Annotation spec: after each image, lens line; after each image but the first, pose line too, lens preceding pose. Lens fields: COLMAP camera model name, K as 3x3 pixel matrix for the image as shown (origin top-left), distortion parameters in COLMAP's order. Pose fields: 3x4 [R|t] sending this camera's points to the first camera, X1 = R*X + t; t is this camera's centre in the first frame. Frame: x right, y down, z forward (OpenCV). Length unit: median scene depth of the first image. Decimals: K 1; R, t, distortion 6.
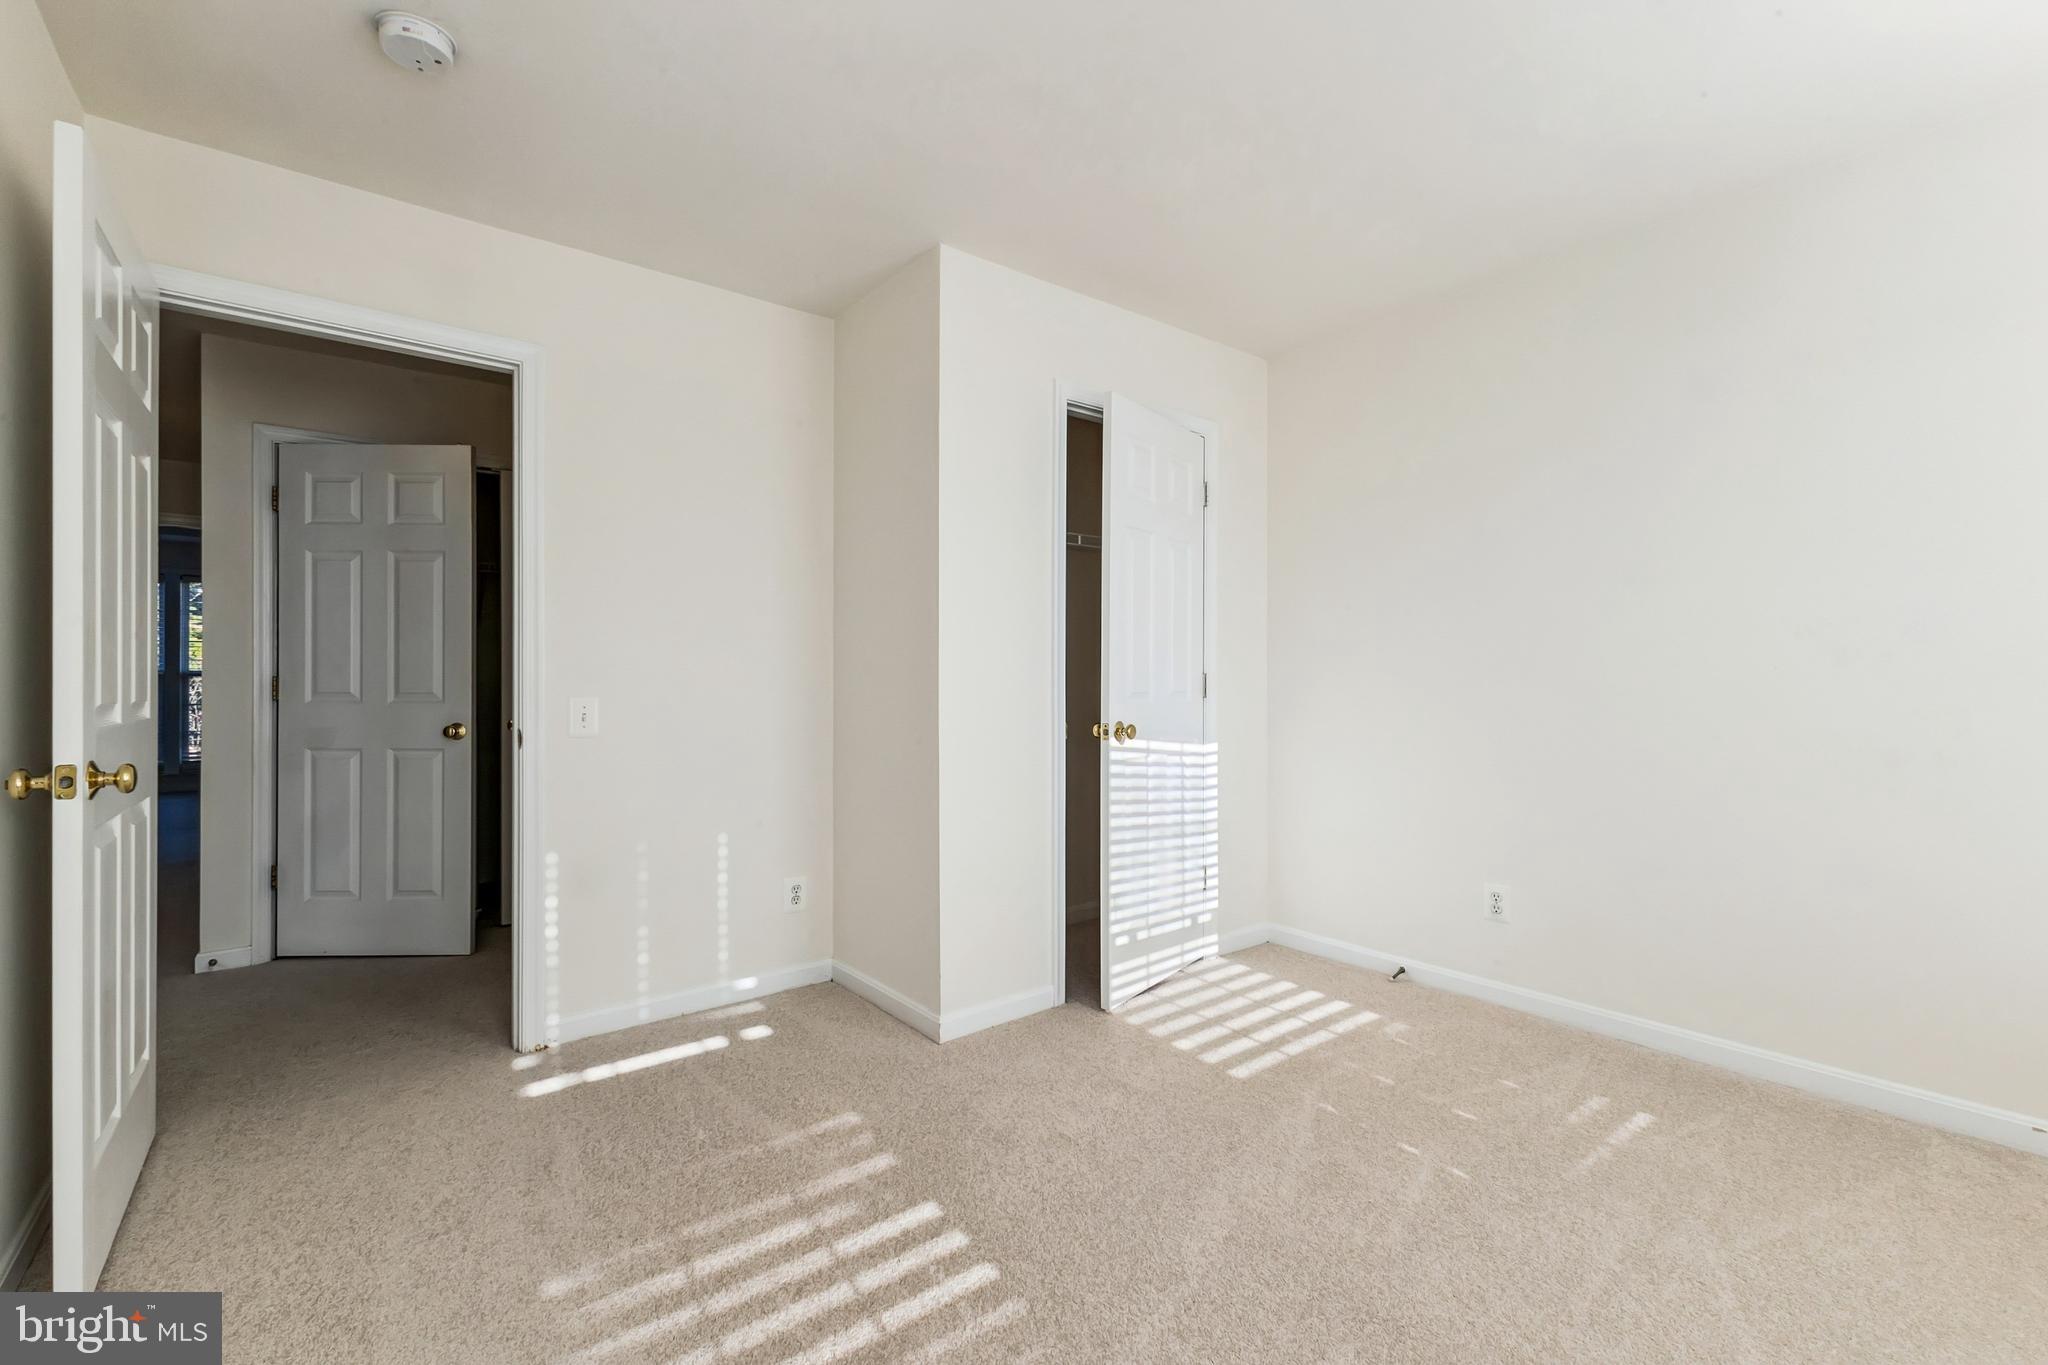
lens RADIAL K [[887.0, 0, 1028.7], [0, 887.0, 675.7], [0, 0, 1]] dist [-0.004919, -0.002989]
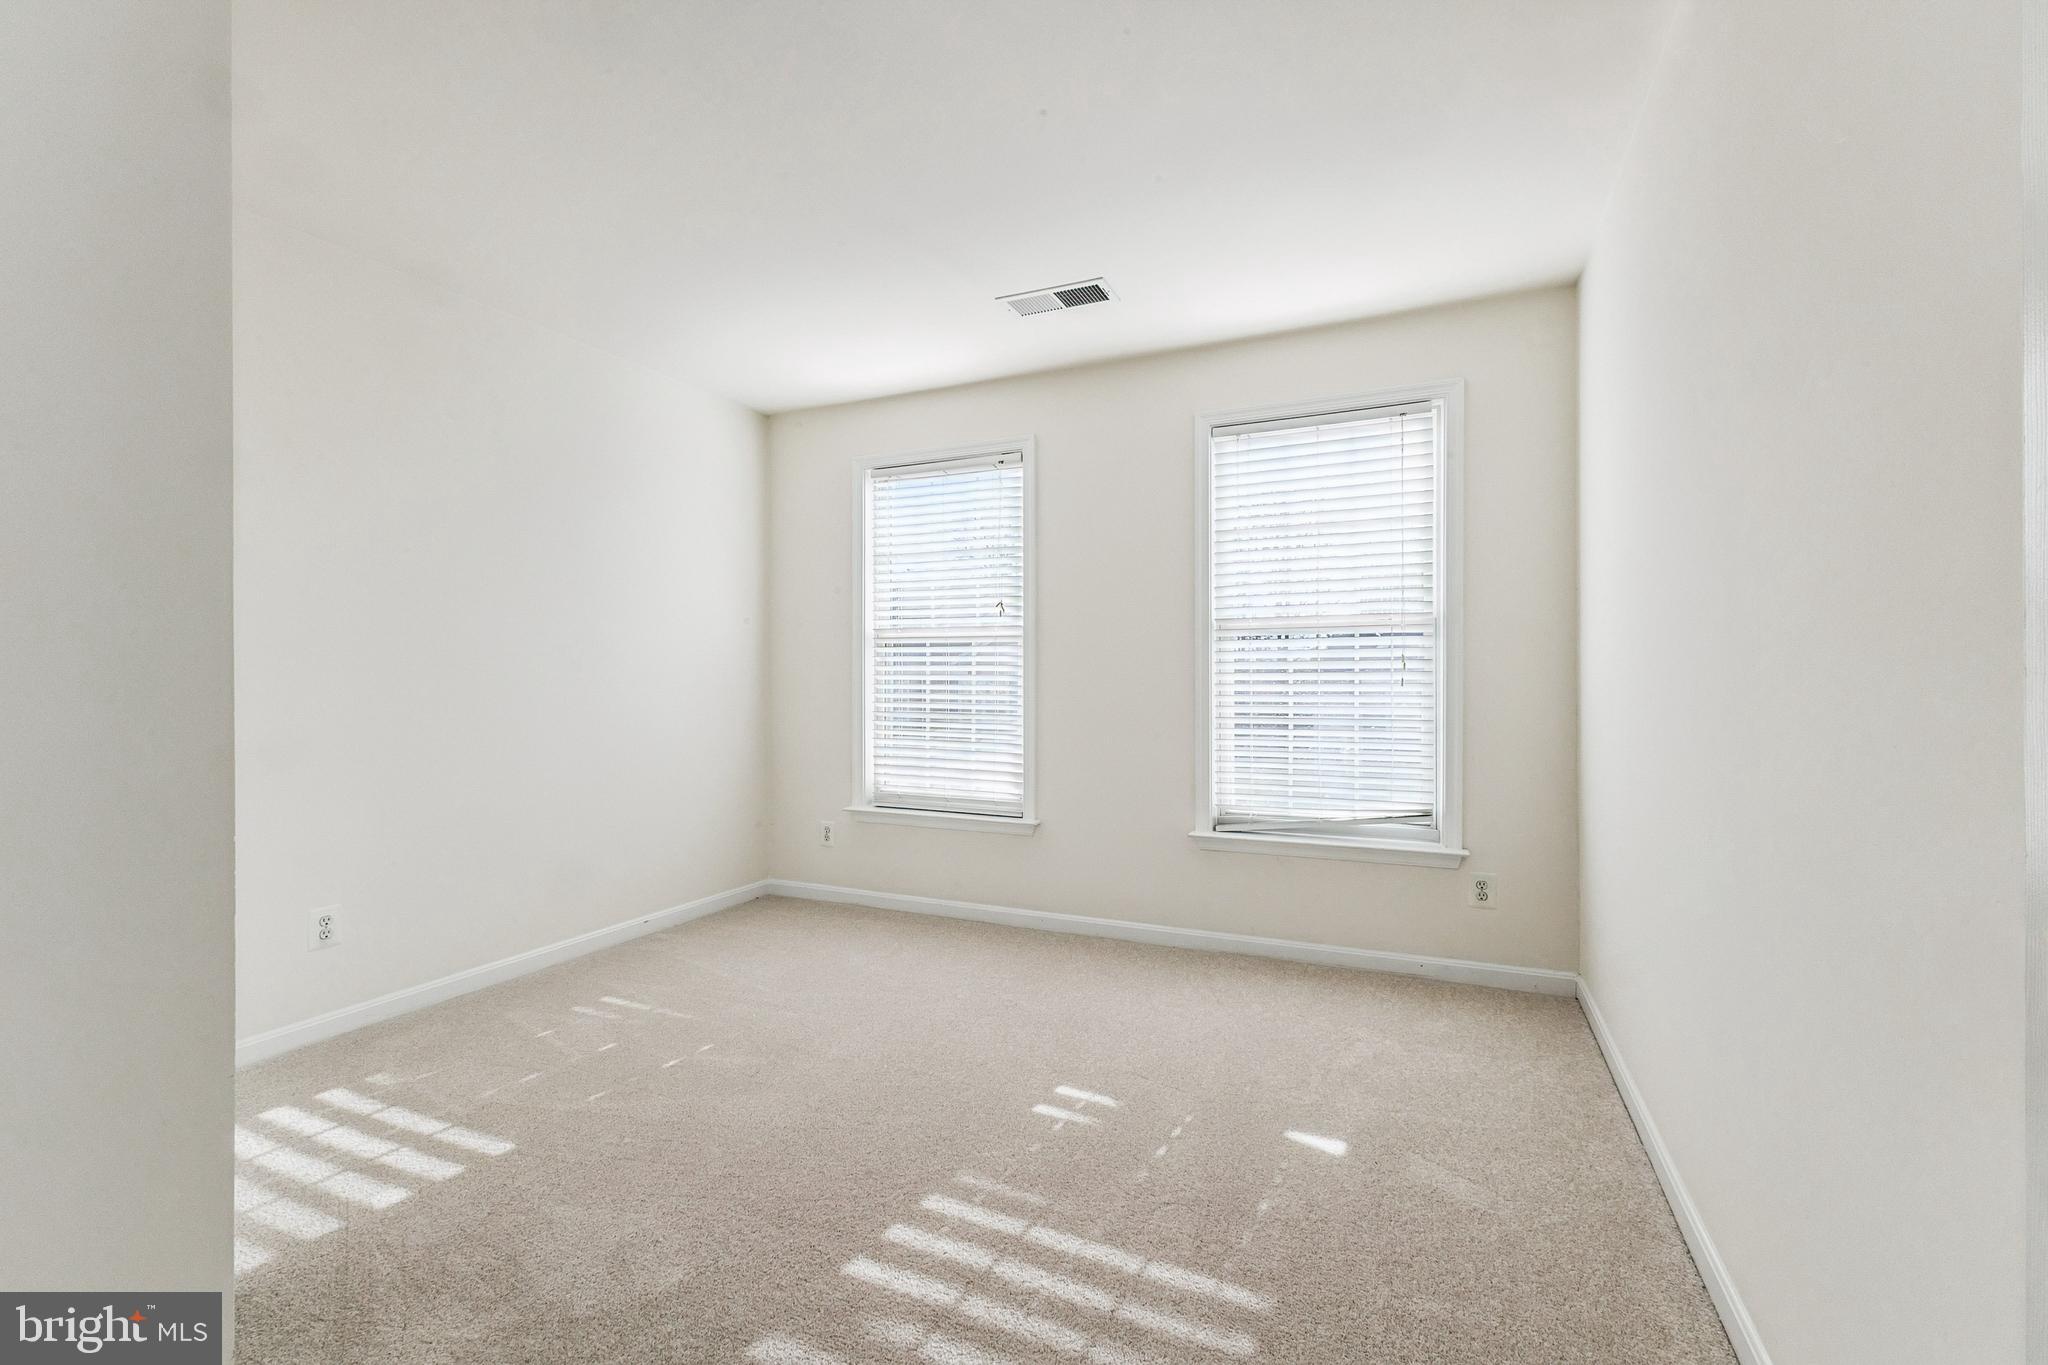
lens RADIAL K [[887.0, 0, 1028.8], [0, 887.0, 681.1], [0, 0, 1]] dist [-0.004919, -0.002989]
pose [[-0.449040, -0.002603, 0.893508, -0.695400], [0.007709, 0.999947, 0.006788, 0.003961], [-0.893478, 0.009936, -0.448996, 0.875040]]
